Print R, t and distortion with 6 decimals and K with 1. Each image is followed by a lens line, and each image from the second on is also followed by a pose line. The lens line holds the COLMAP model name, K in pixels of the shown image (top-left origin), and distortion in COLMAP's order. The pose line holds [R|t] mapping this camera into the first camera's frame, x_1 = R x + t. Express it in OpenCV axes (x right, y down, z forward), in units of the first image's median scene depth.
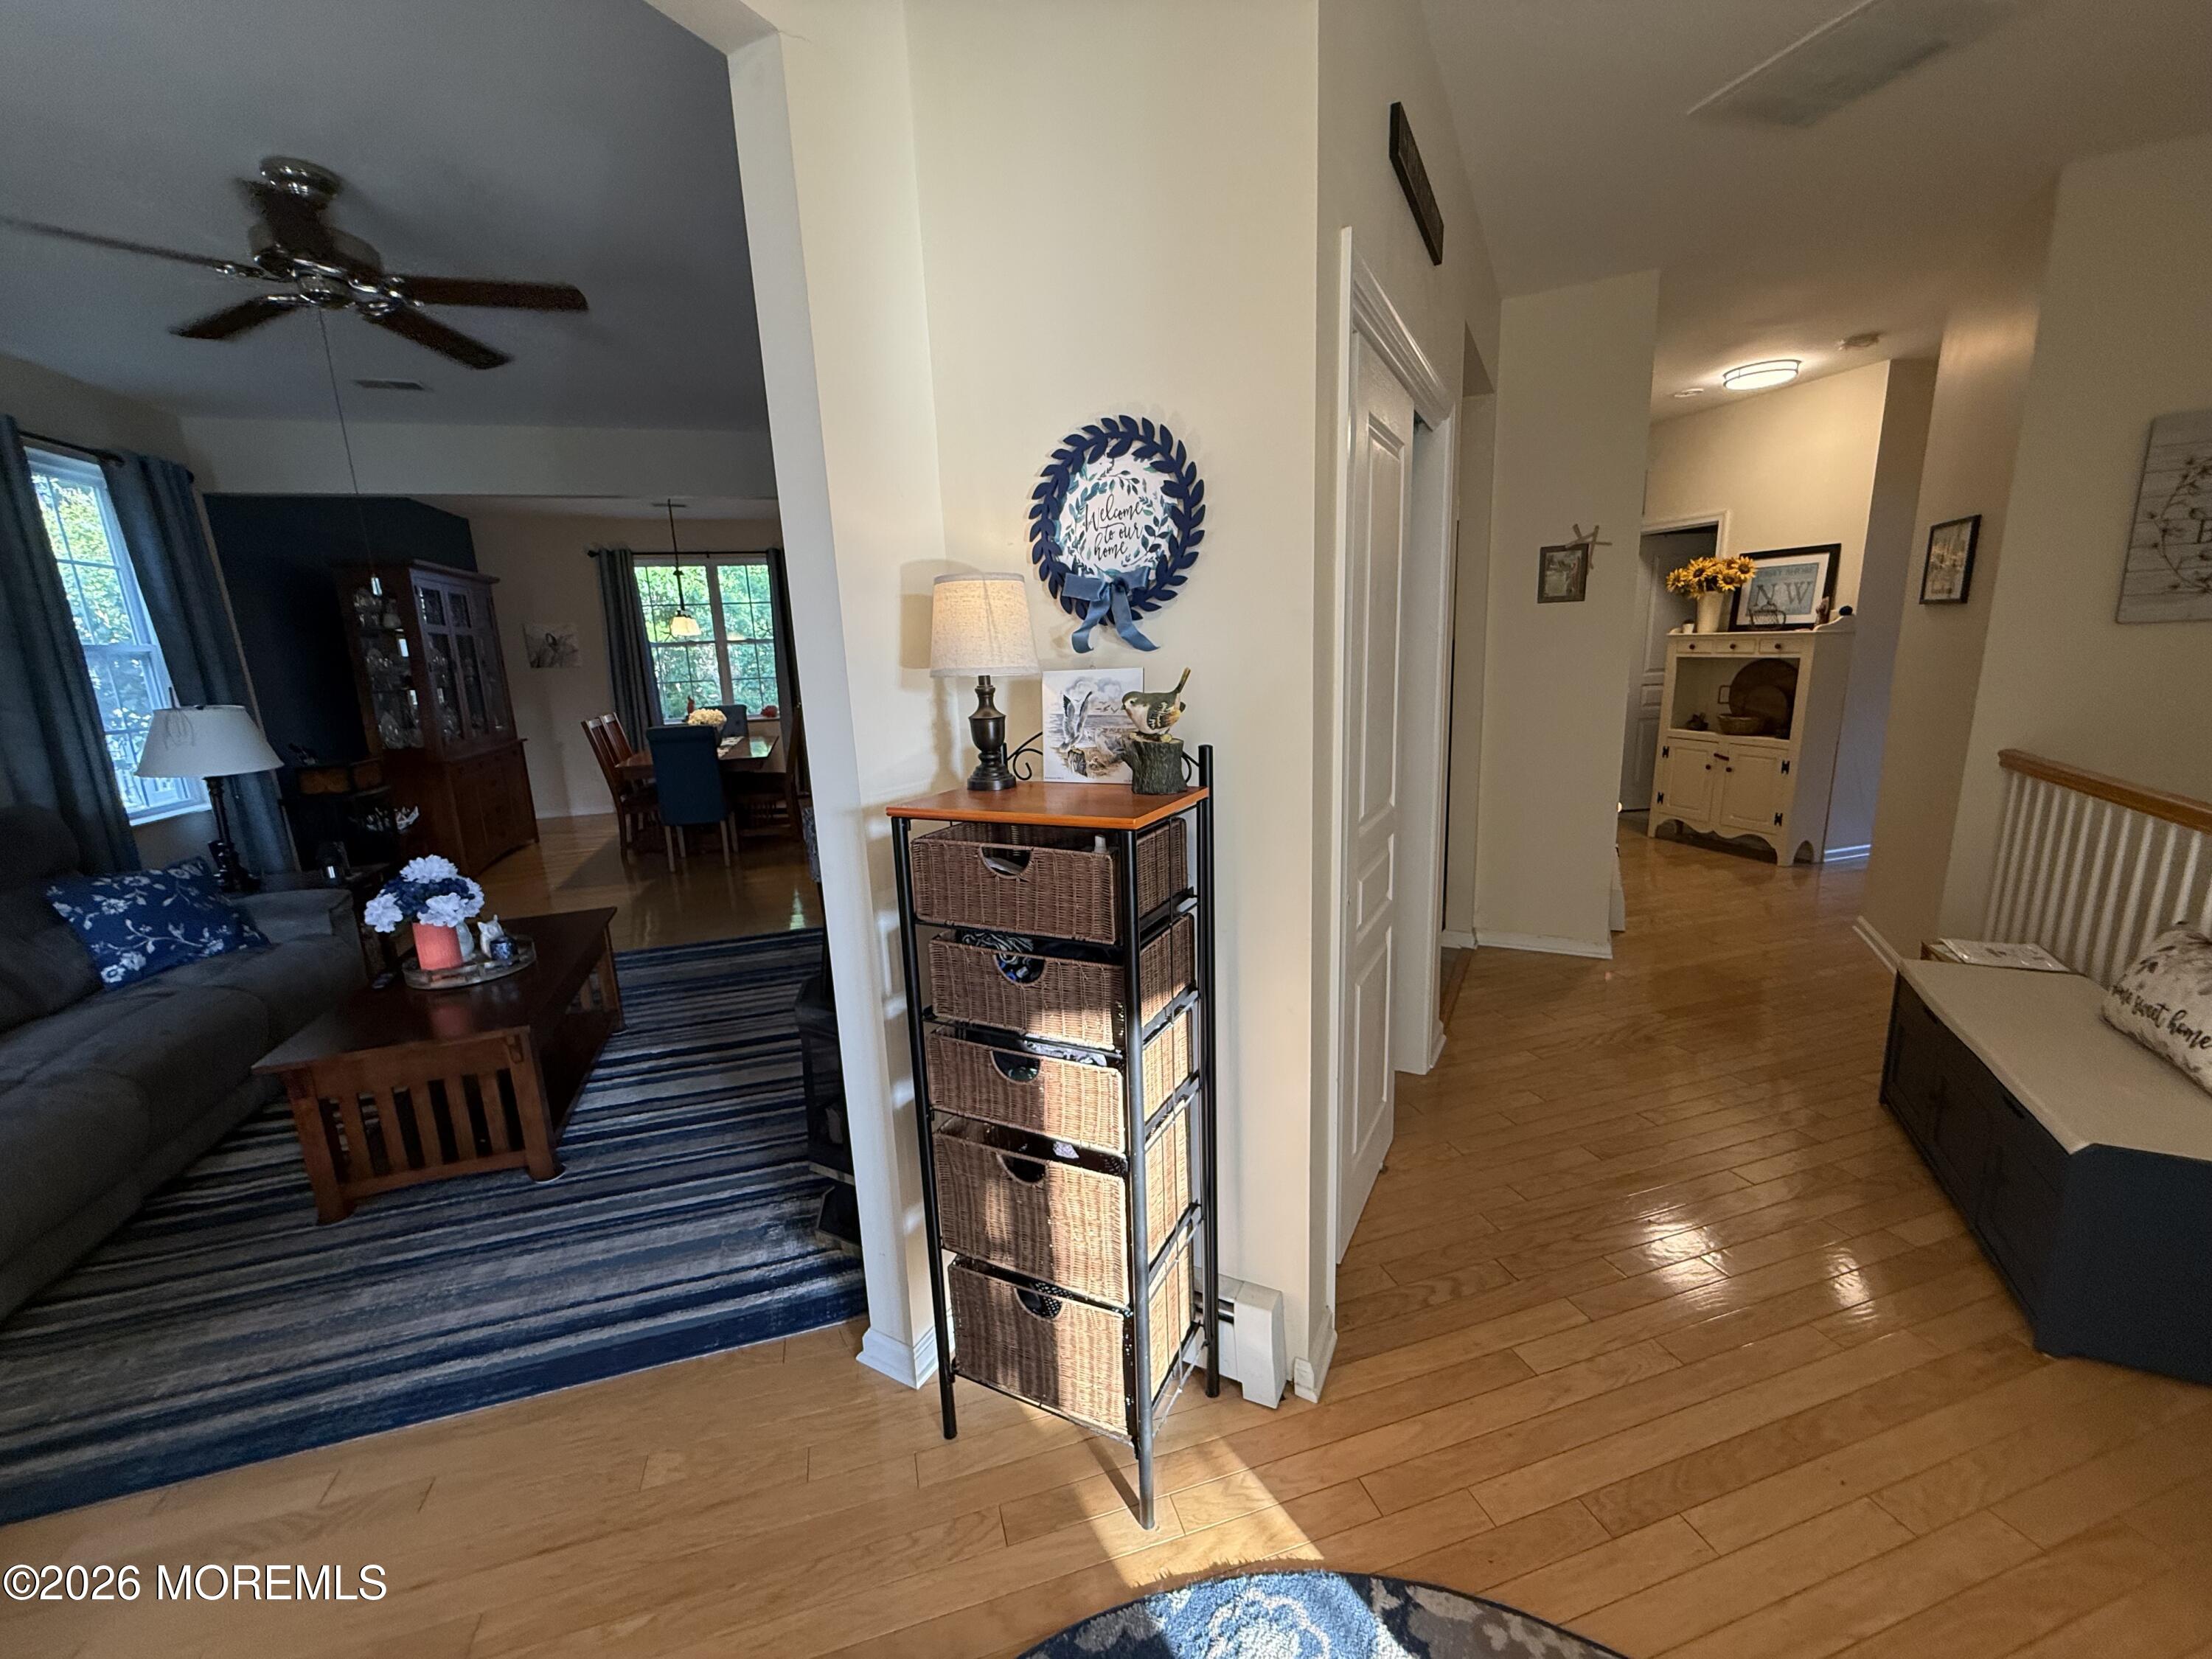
lens RADIAL K [[884.8, 0, 1104.7], [0, 884.8, 832.5], [0, 0, 1]] dist [-0.000109, 0.000216]
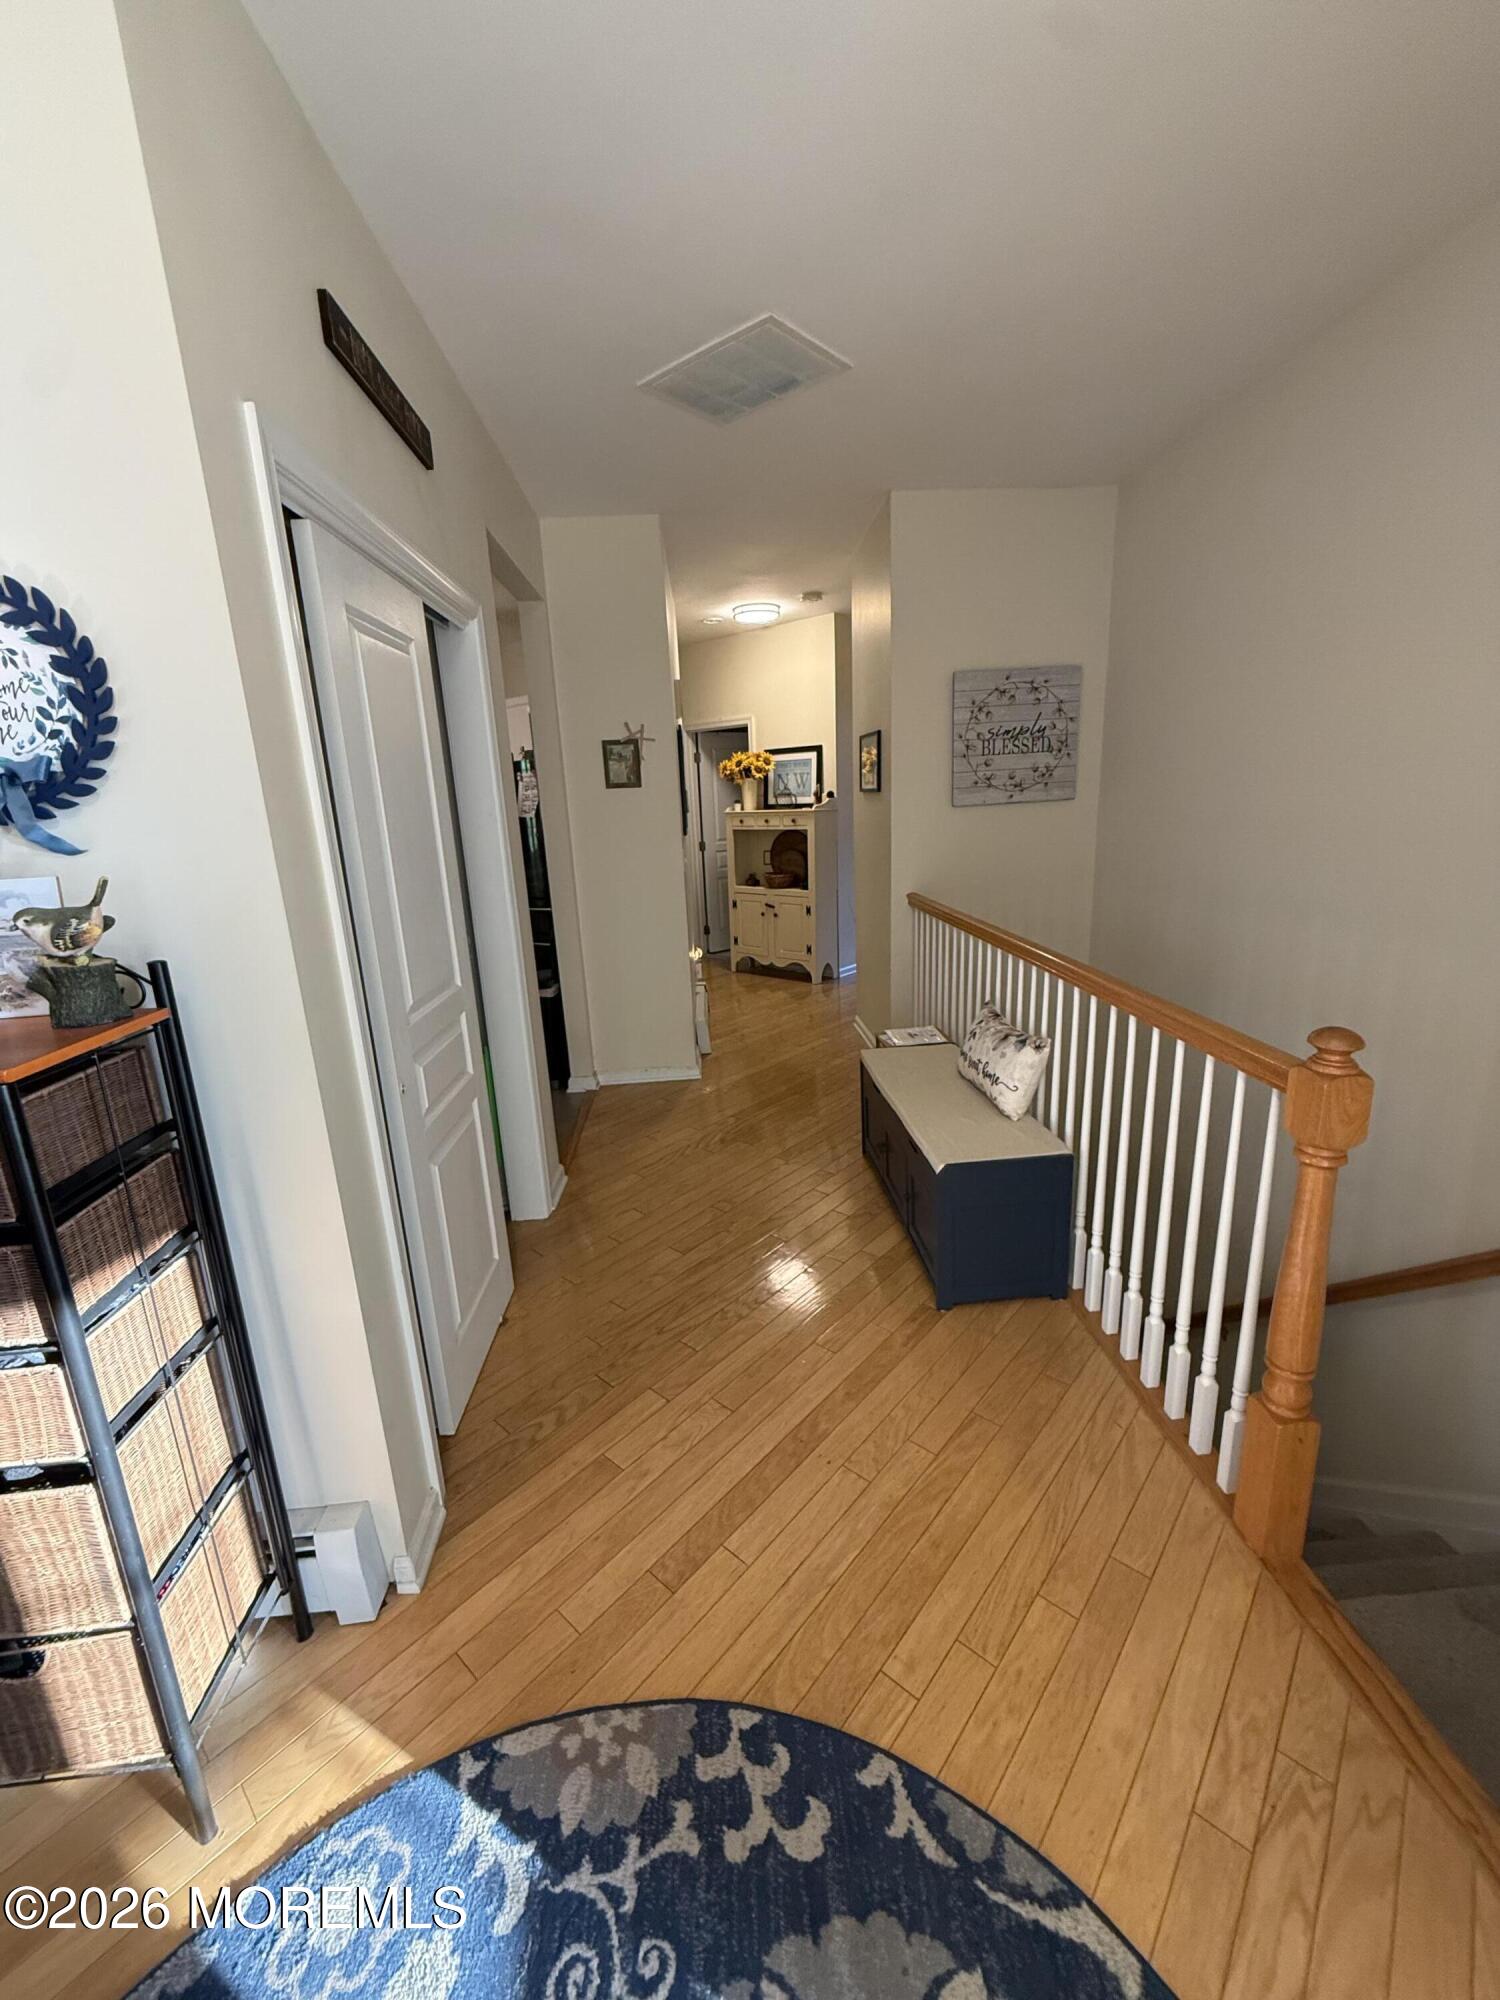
lens RADIAL K [[800.0, 0, 751.3], [0, 800.0, 998.6], [0, 0, 1]] dist [-0.000109, 0.000216]
pose [[0.851212, -0.126207, 0.509421, 0.220218], [0.119335, 0.991774, 0.046307, -0.029378], [-0.511075, 0.021375, 0.859270, 0.009060]]
